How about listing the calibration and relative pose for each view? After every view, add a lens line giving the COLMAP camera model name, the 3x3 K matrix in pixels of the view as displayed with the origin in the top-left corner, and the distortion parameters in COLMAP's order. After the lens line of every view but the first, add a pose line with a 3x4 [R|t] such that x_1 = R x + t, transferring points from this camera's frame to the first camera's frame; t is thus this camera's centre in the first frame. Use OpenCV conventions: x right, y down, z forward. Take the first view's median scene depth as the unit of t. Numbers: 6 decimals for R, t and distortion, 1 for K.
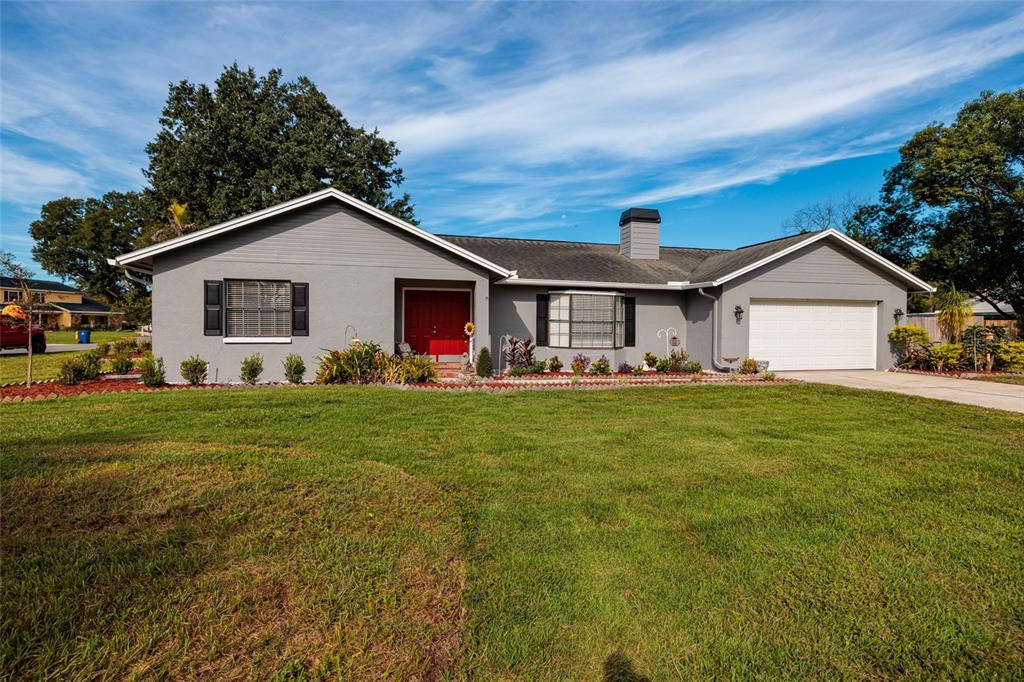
lens RADIAL K [[463.2, 0, 505.3], [0, 463.2, 329.9], [0, 0, 1]] dist [0.001156, -0.000205]
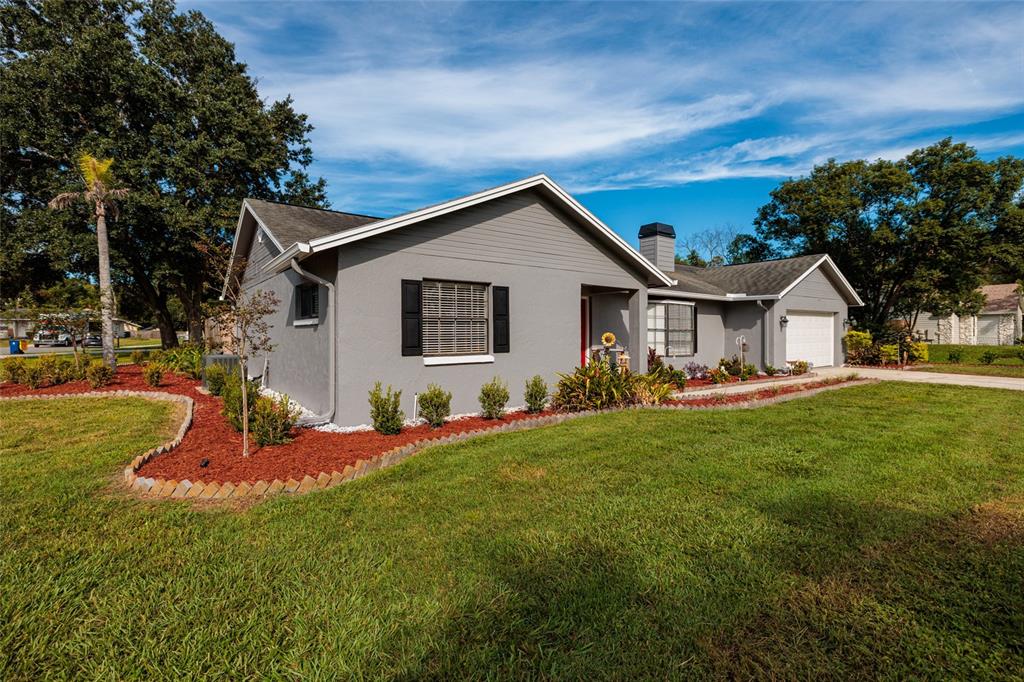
lens RADIAL K [[463.2, 0, 505.3], [0, 463.2, 329.9], [0, 0, 1]] dist [0.001156, -0.000205]
pose [[0.916559, -0.007243, 0.399834, -0.597938], [0.010395, 0.999930, -0.005715, -0.017175], [-0.399764, 0.009394, 0.916570, 0.206619]]
